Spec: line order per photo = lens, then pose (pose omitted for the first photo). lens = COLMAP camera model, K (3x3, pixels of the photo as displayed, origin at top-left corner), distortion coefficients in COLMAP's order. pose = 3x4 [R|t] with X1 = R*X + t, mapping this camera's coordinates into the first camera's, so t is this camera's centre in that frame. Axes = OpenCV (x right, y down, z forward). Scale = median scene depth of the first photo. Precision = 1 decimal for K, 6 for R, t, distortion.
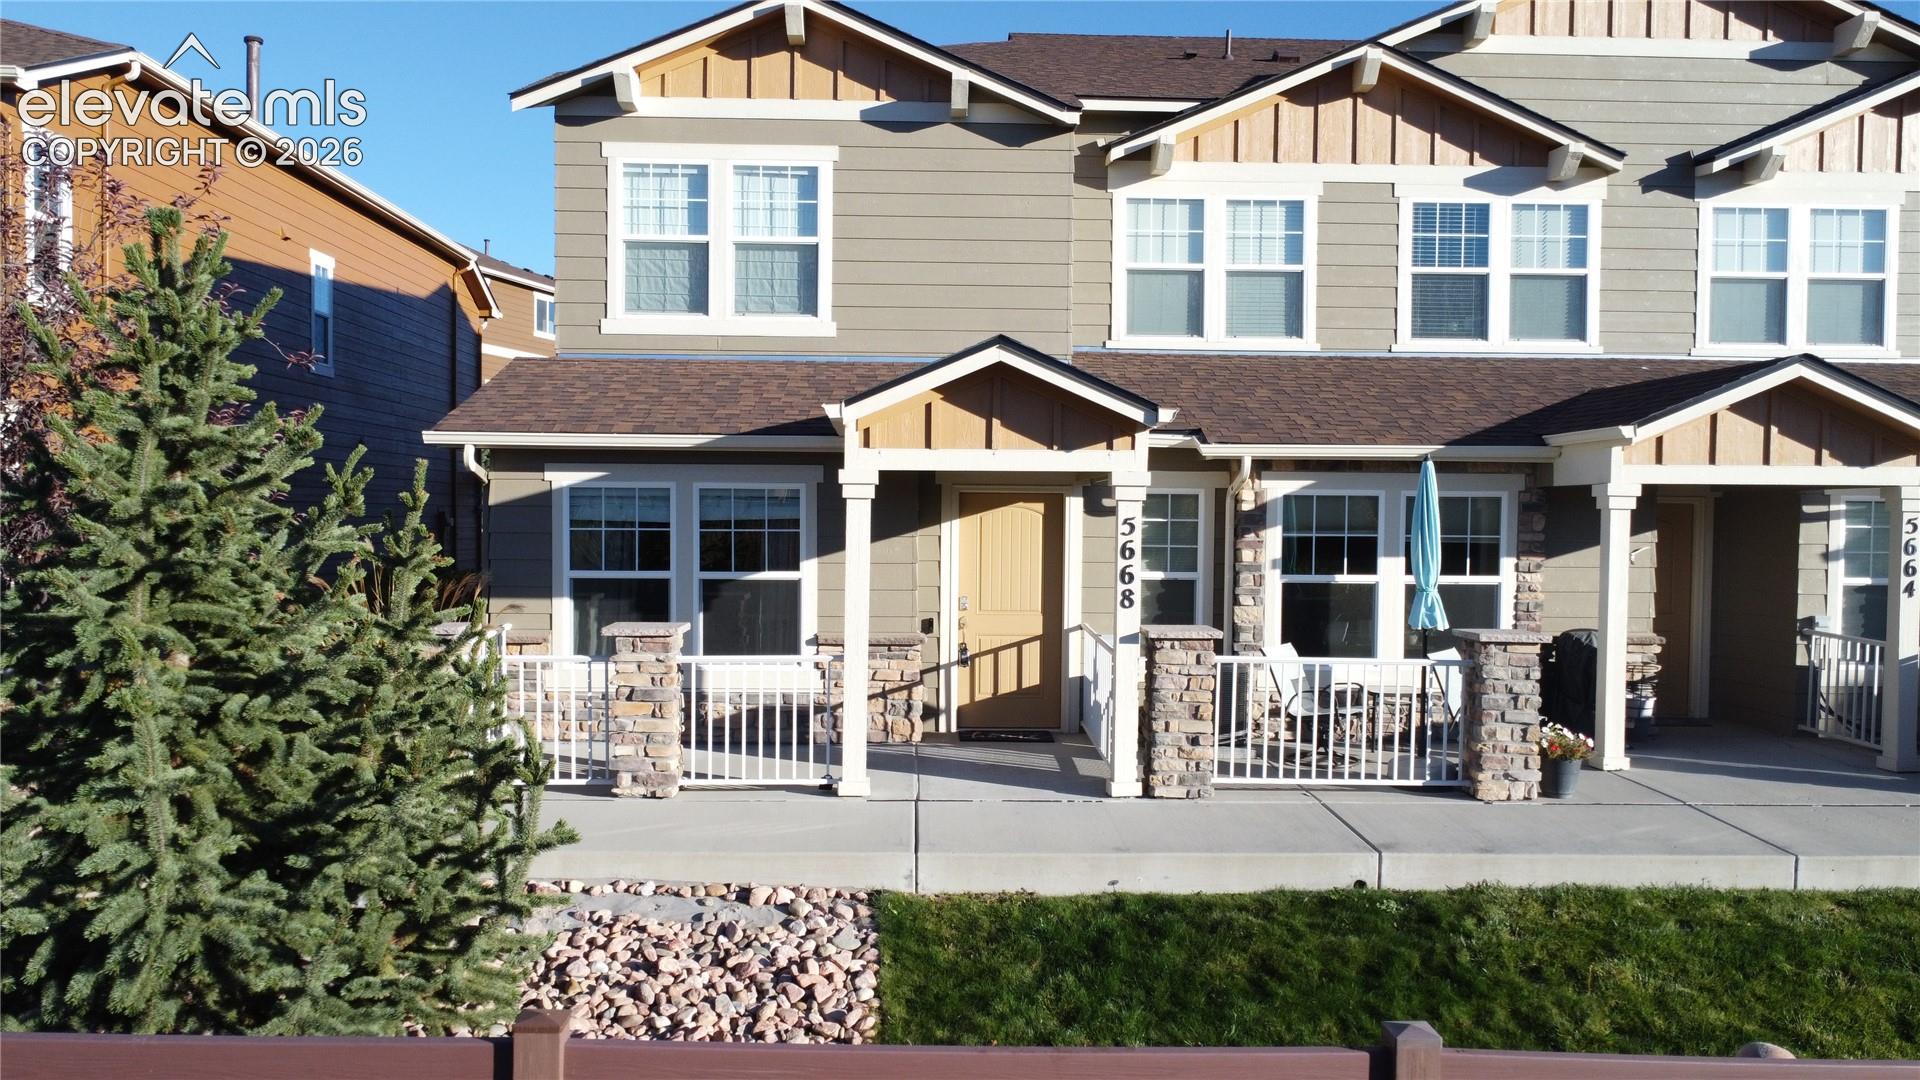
lens RADIAL K [[1437.3, 0, 951.2], [0, 1437.3, 544.9], [0, 0, 1]] dist [-0.003677, 0.007919]
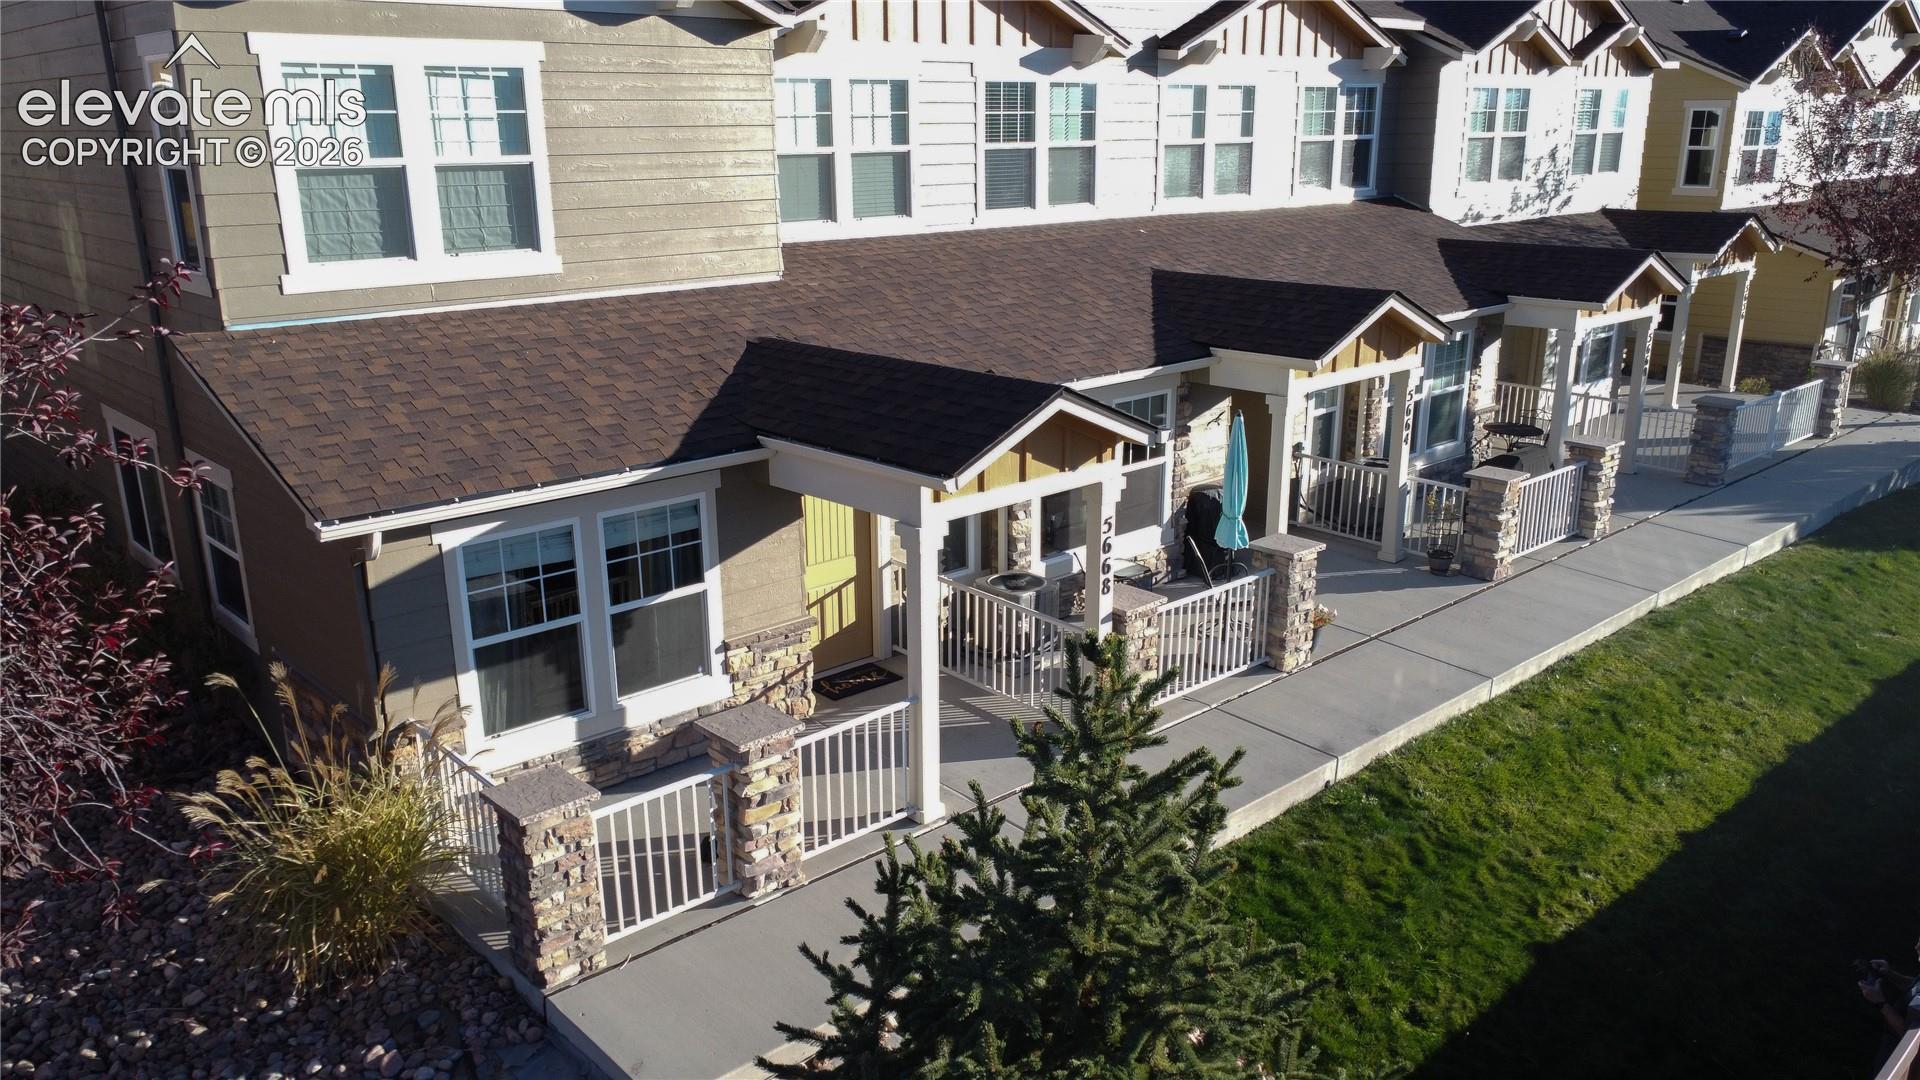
lens RADIAL K [[1430.0, 0, 952.1], [0, 1430.0, 553.1], [0, 0, 1]] dist [0.004426, -0.004828]
pose [[0.762772, -0.199417, 0.615152, -0.519126], [0.028115, 0.960591, 0.276538, -0.238482], [-0.646057, -0.193641, 0.738319, 0.190905]]
